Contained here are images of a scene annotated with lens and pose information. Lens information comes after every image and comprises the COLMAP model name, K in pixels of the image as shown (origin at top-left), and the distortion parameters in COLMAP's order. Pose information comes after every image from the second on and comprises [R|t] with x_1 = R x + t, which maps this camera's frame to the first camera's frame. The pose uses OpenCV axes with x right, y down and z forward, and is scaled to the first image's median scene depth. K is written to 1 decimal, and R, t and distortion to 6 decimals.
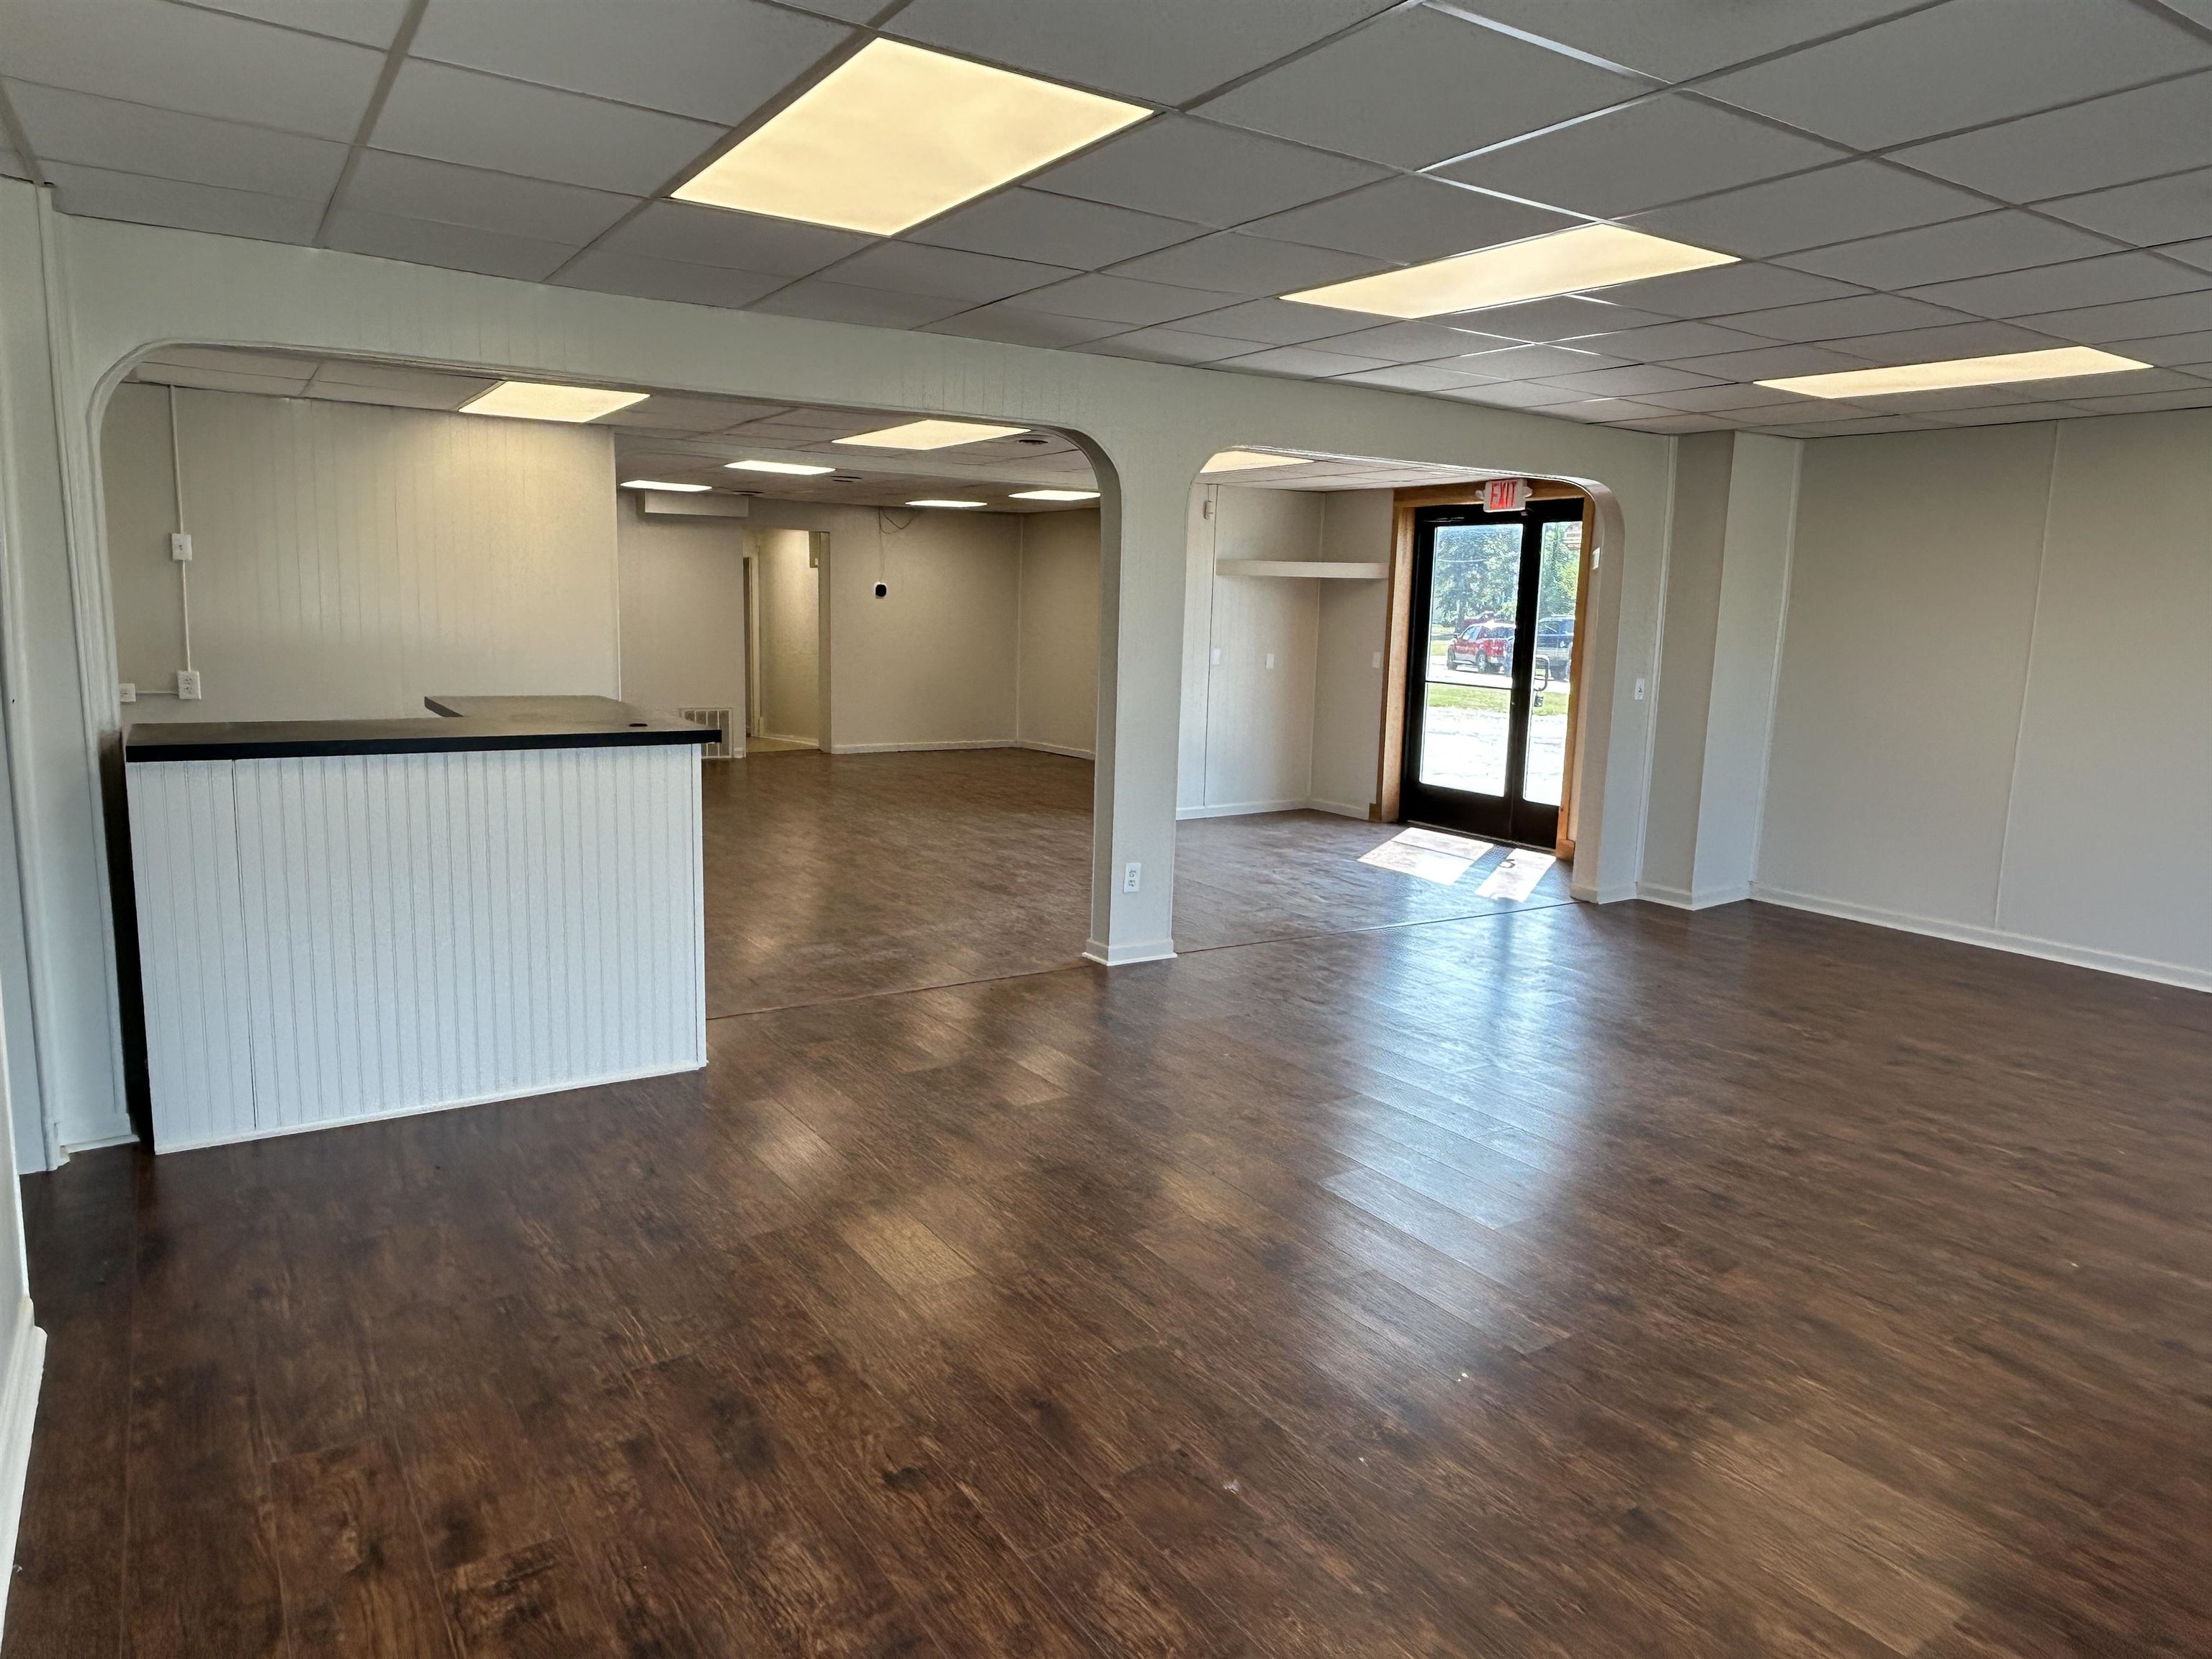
lens RADIAL K [[1415.0, 0, 1100.7], [0, 1415.0, 826.1], [0, 0, 1]] dist [-0.001663, -0.000305]
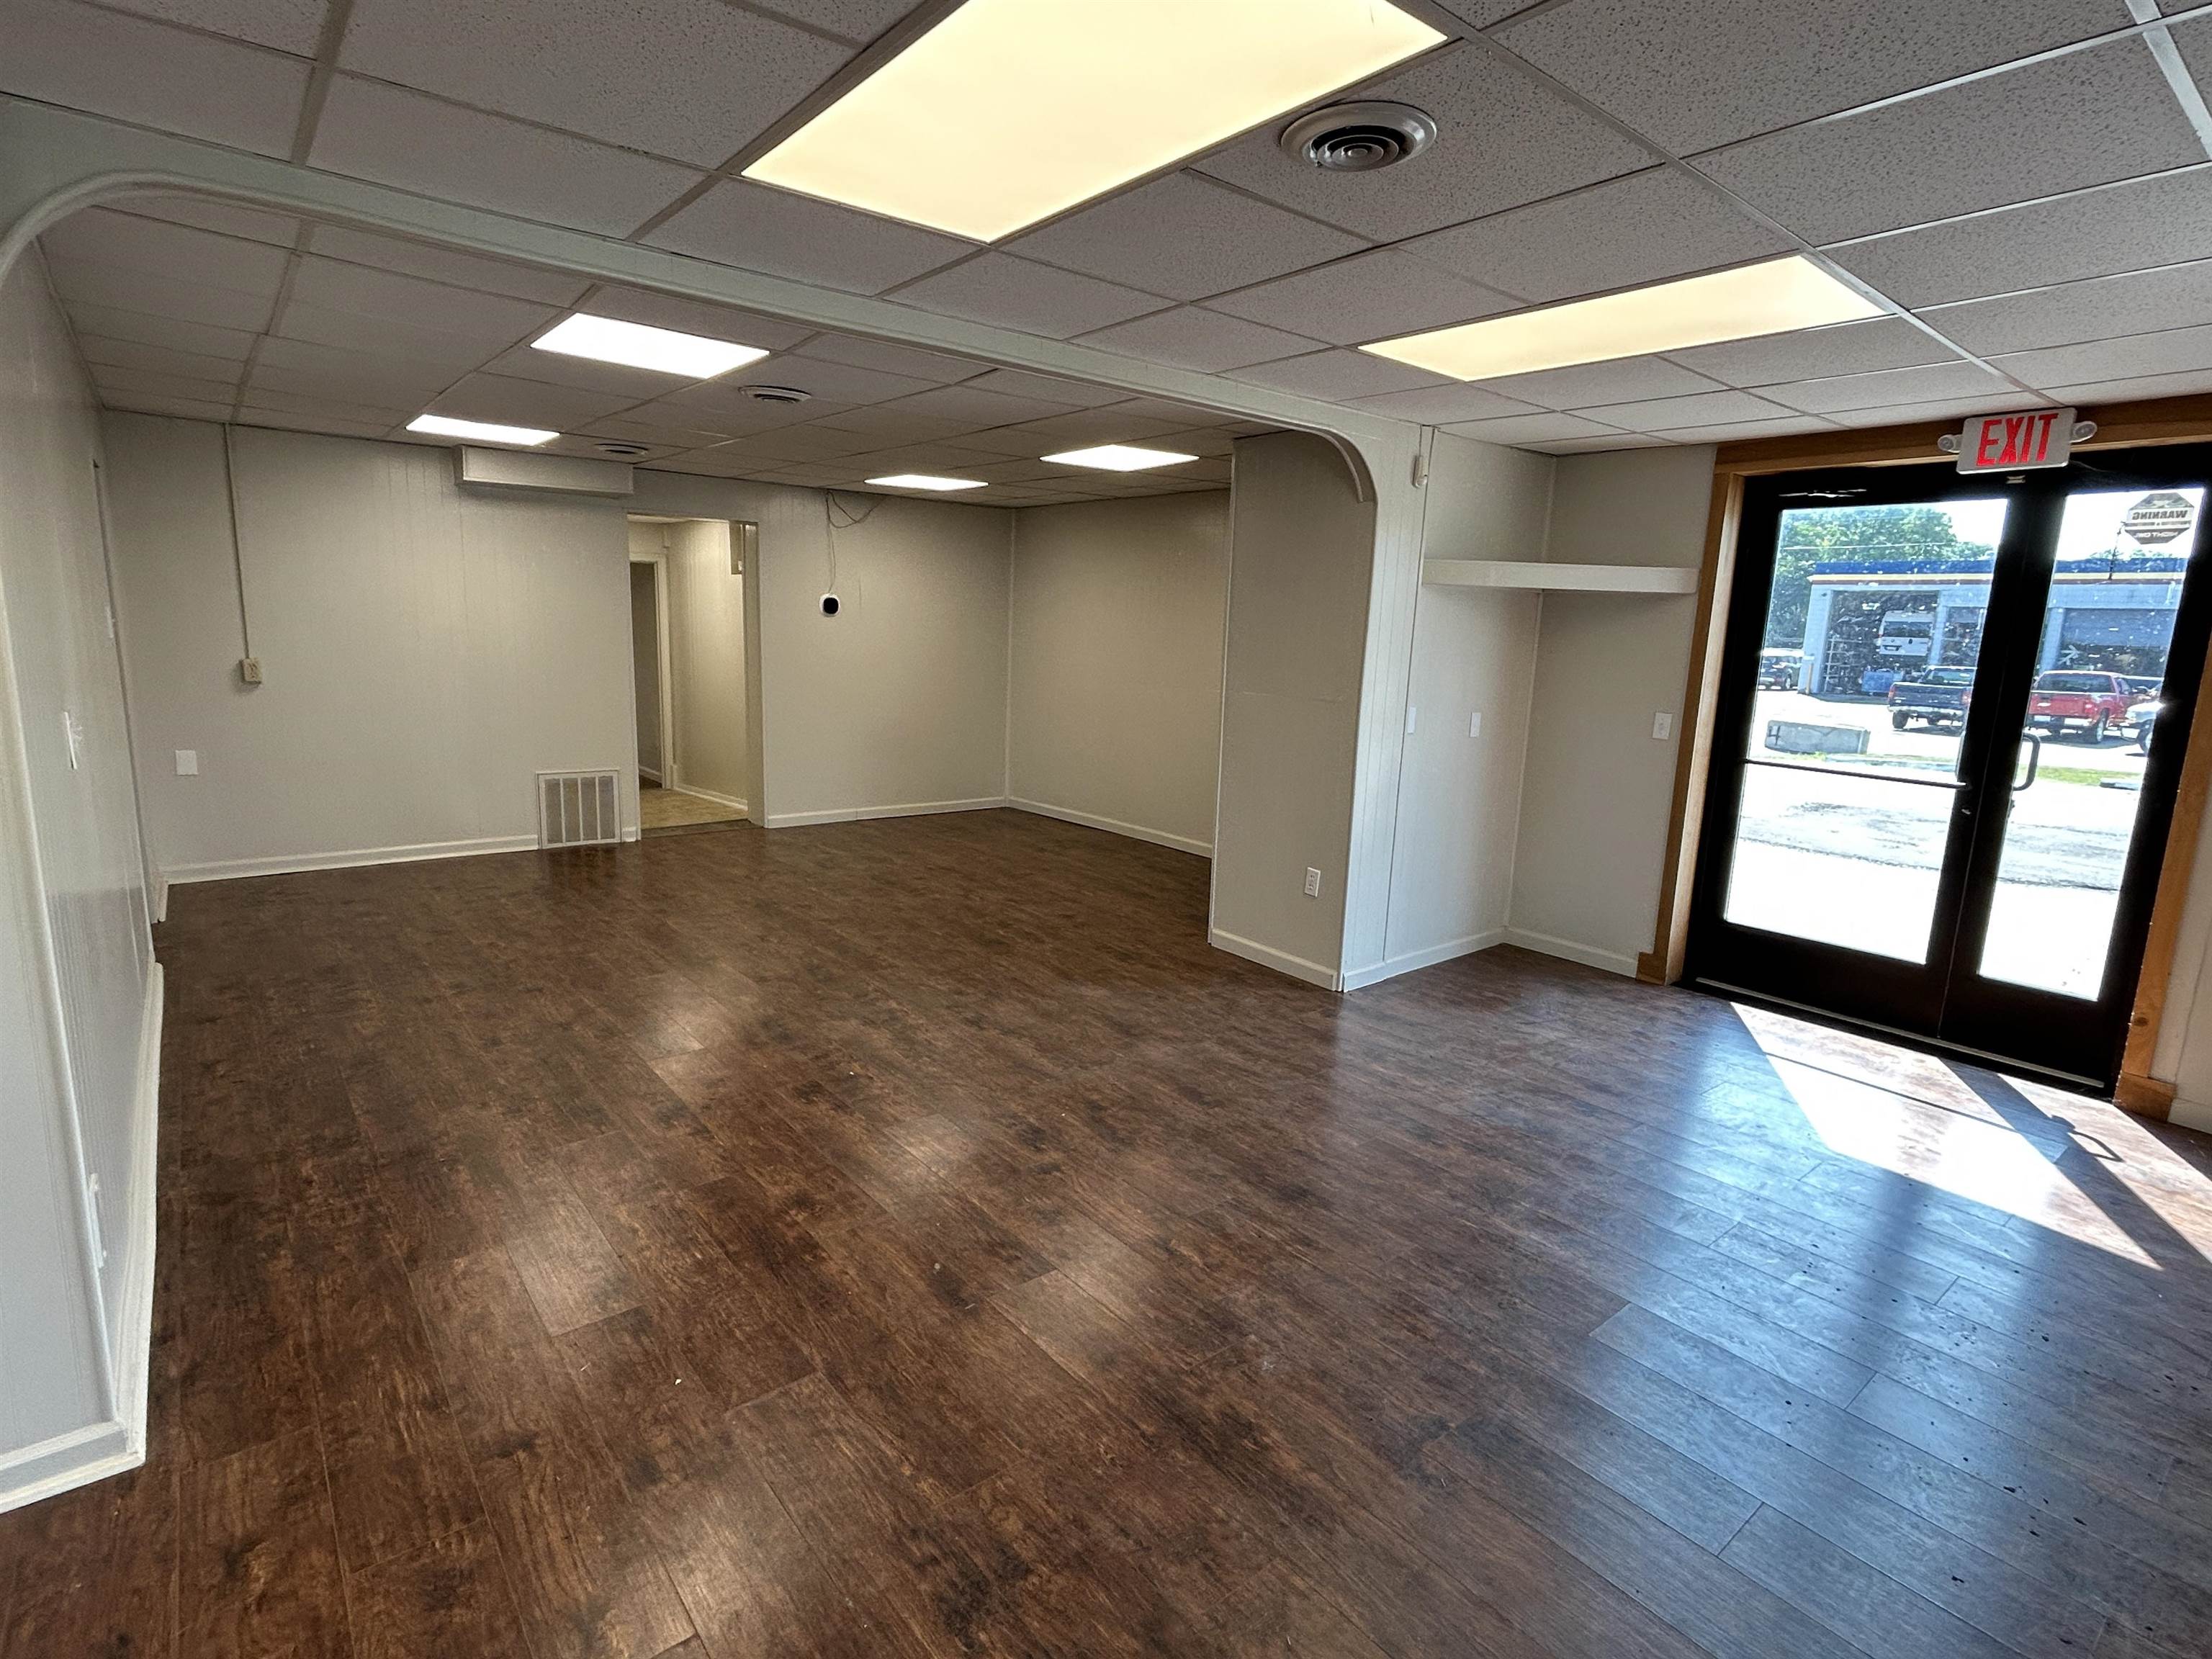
lens RADIAL K [[1097.7, 0, 1114.9], [0, 1097.7, 828.9], [0, 0, 1]] dist [0.000120, 0.000351]
pose [[0.993563, -0.010265, 0.112818, -0.096961], [0.006849, 0.999508, 0.030624, -0.087414], [-0.113077, -0.029654, 0.993144, 0.539131]]
